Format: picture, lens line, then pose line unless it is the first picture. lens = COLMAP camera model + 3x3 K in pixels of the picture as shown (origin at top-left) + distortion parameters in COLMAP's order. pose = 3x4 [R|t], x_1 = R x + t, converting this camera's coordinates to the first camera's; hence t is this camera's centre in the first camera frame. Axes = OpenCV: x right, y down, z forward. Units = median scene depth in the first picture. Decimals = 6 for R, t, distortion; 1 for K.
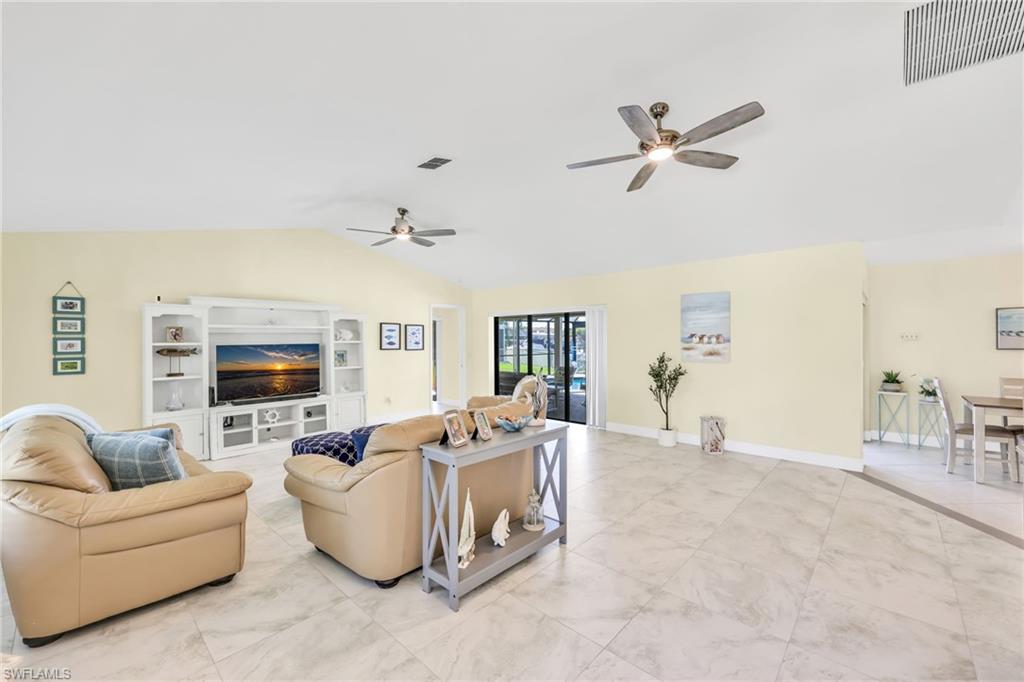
lens RADIAL K [[413.0, 0, 513.2], [0, 413.0, 340.4], [0, 0, 1]] dist [0.002473, 0.000063]
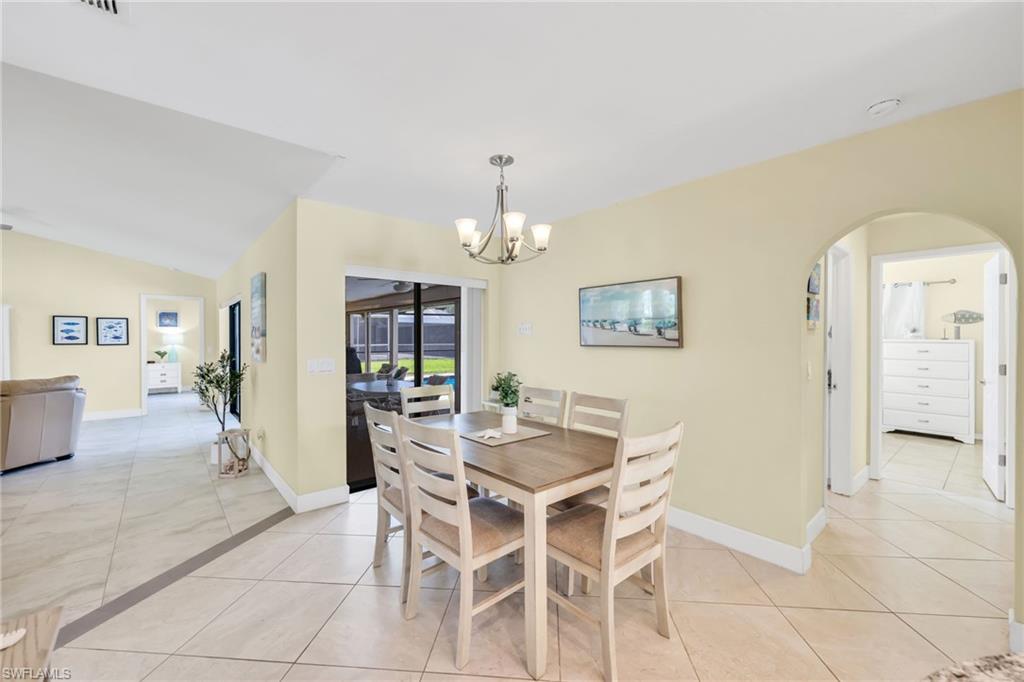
lens RADIAL K [[413.0, 0, 513.2], [0, 413.0, 340.4], [0, 0, 1]] dist [0.002473, 0.000063]
pose [[0.991863, 0.000599, -0.127309, 1.147082], [0.001107, 0.999911, 0.013329, 0.002386], [0.127306, -0.013361, 0.991773, 0.285776]]
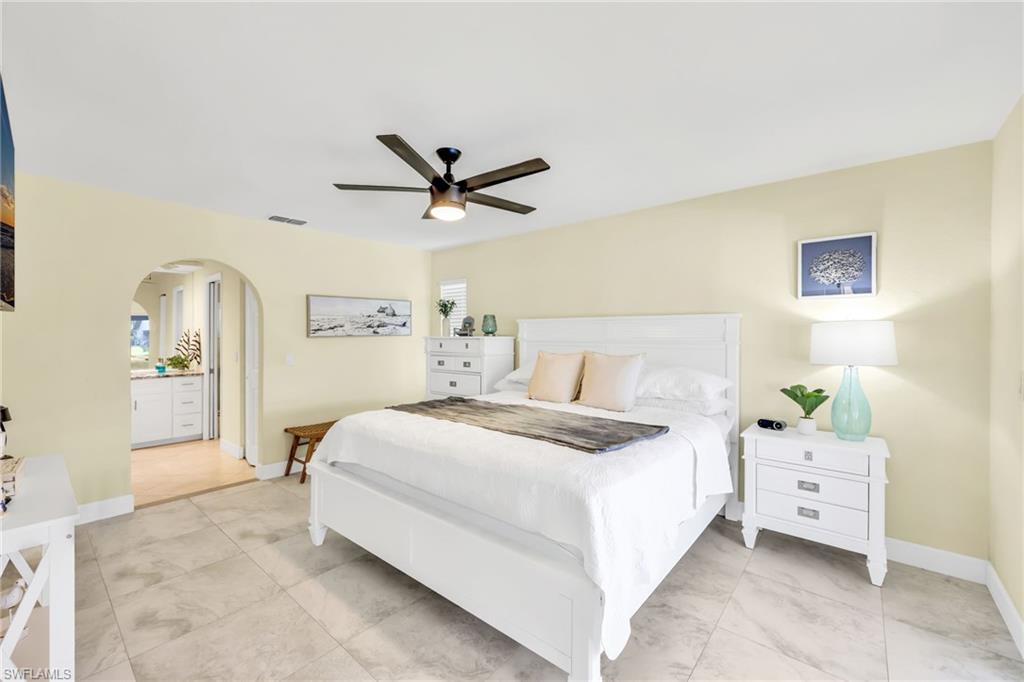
lens RADIAL K [[421.9, 0, 511.4], [0, 421.9, 331.4], [0, 0, 1]] dist [0.002411, 0.000123]
pose [[0.015359, -0.007750, -0.999852, -0.289298], [0.002609, 0.999967, -0.007710, 0.011038], [0.999879, -0.002490, 0.015378, 1.694929]]
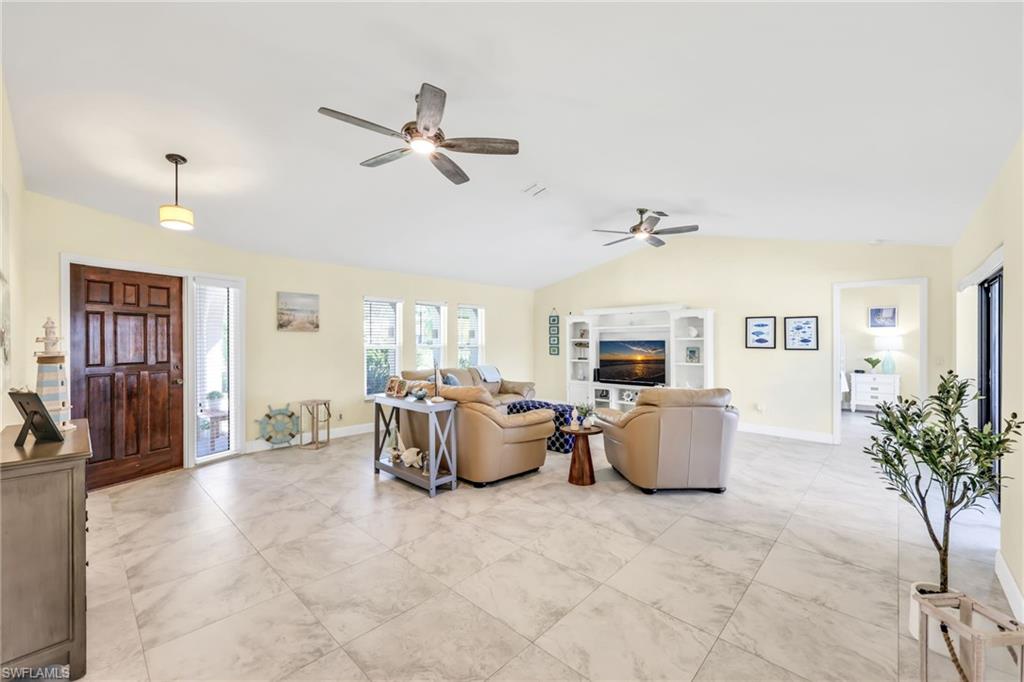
lens RADIAL K [[413.0, 0, 513.2], [0, 413.0, 340.4], [0, 0, 1]] dist [0.002473, 0.000063]
pose [[-0.011064, 0.003527, -0.999933, 0.780859], [0.000603, 0.999994, 0.003520, 0.004585], [0.999939, -0.000564, -0.011066, 0.715192]]
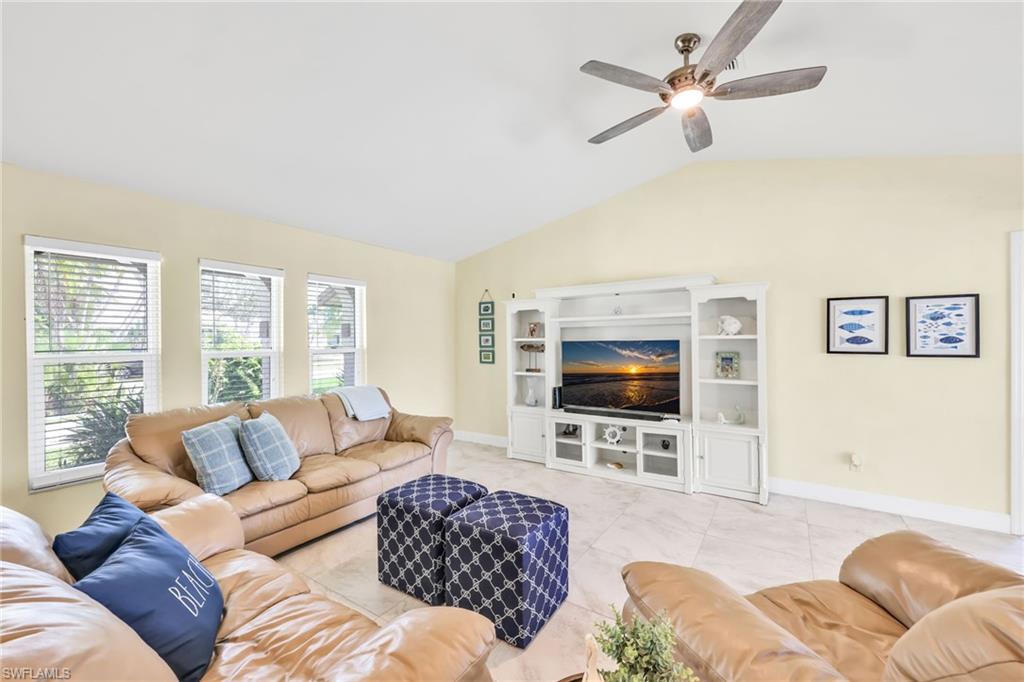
lens RADIAL K [[413.0, 0, 513.2], [0, 413.0, 340.4], [0, 0, 1]] dist [0.002473, 0.000063]
pose [[0.153274, 0.003627, -0.988177, 0.153020], [0.003140, 0.999986, 0.004157, 0.006093], [0.988179, -0.003740, 0.153261, 0.768034]]
